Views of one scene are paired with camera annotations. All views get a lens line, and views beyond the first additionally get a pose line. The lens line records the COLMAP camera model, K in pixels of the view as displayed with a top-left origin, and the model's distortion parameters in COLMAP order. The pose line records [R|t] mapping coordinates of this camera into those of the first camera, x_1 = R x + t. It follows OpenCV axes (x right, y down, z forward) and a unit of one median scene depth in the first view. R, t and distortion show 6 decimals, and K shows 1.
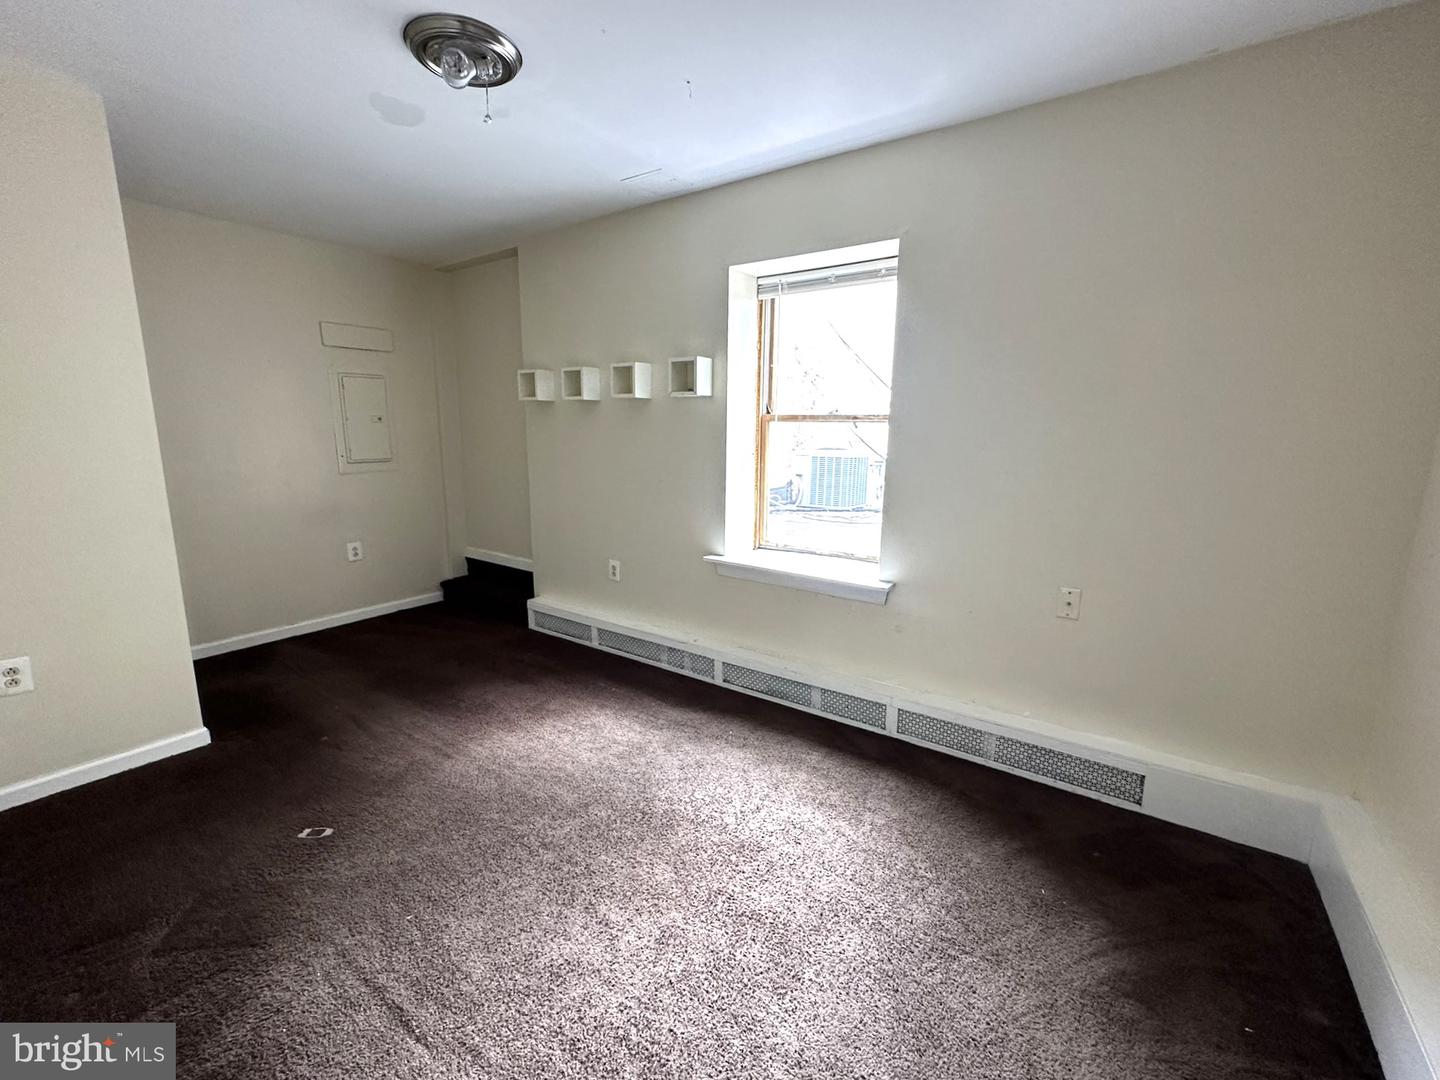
lens RADIAL K [[610.8, 0, 737.6], [0, 610.8, 511.8], [0, 0, 1]] dist [-0.000104, -0.000142]
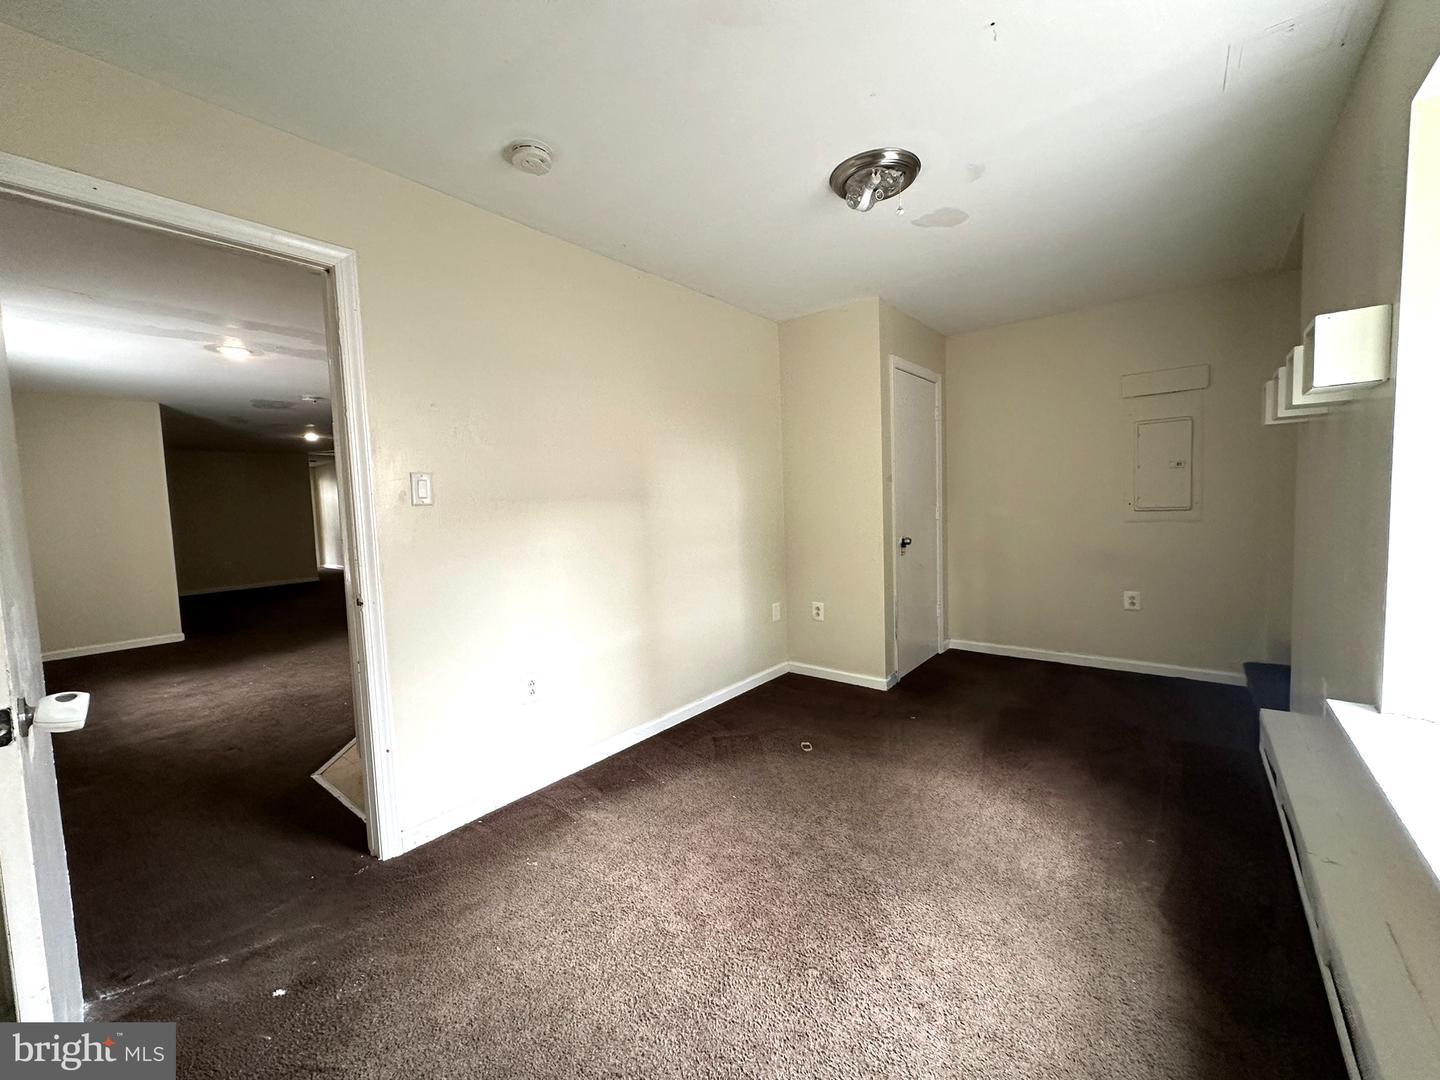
lens RADIAL K [[575.7, 0, 717.0], [0, 575.7, 543.1], [0, 0, 1]] dist [0.000152, 0.000112]
pose [[-0.086872, 0.071139, -0.993676, 0.499774], [-0.098358, 0.991961, 0.079615, -0.050588], [0.991352, 0.104652, -0.079176, 0.573581]]
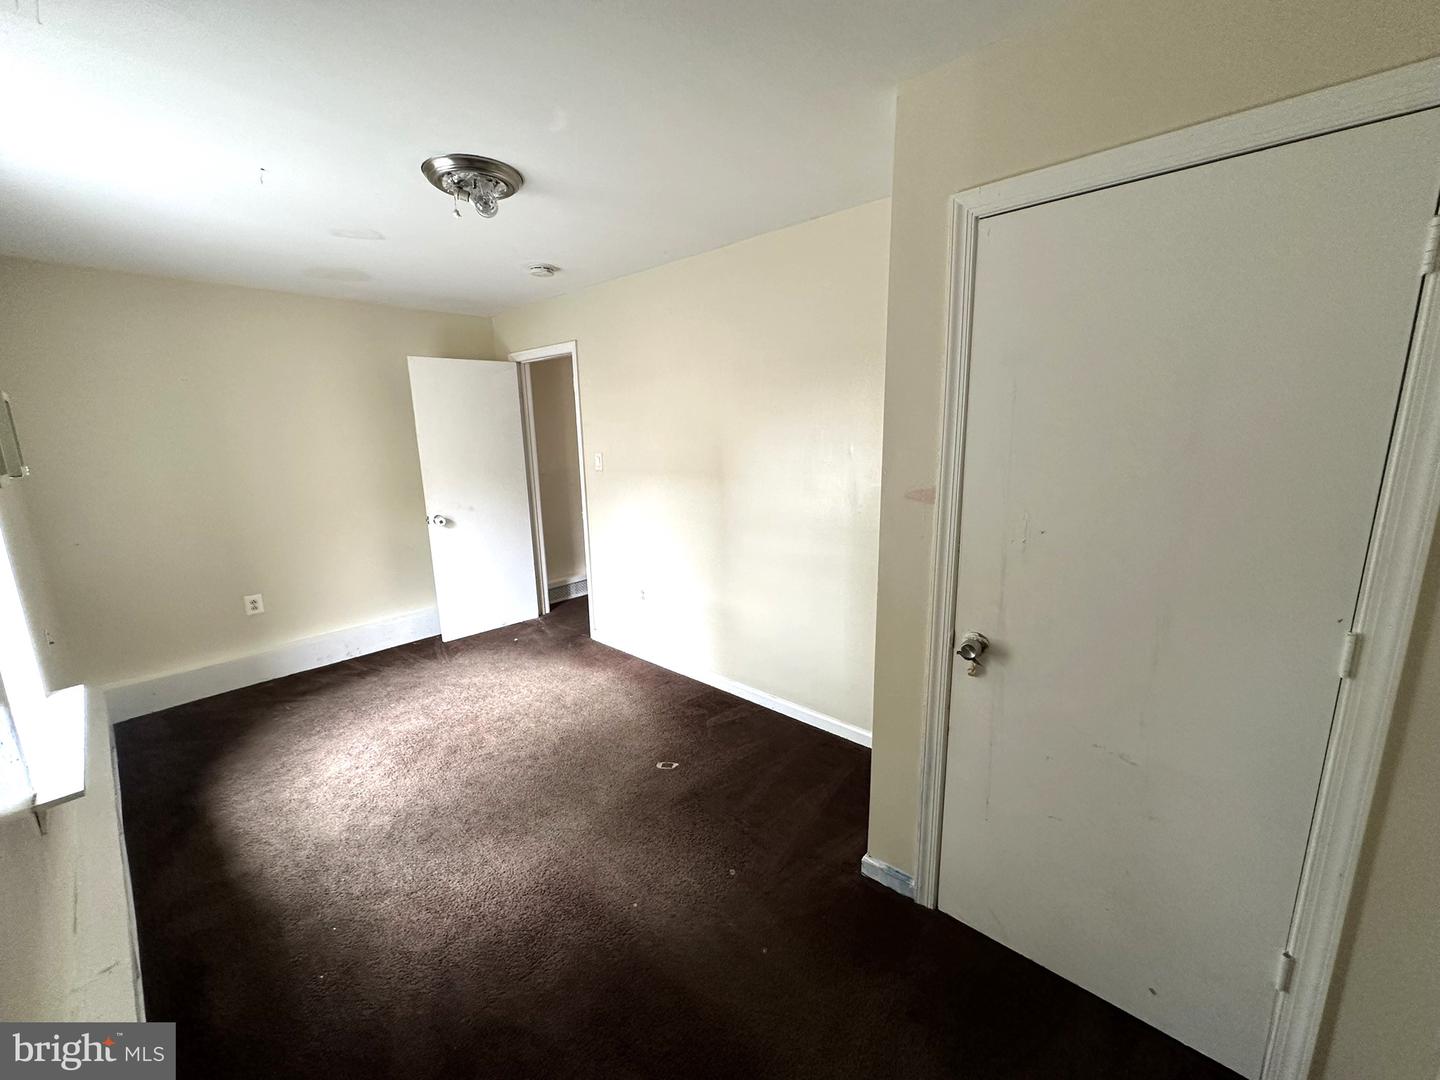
lens RADIAL K [[575.7, 0, 717.0], [0, 575.7, 543.1], [0, 0, 1]] dist [0.000152, 0.000112]
pose [[-0.989053, -0.023520, 0.145673, -0.693496], [0.025106, 0.945997, 0.323200, -0.276954], [-0.145408, 0.323320, -0.935051, 1.434589]]
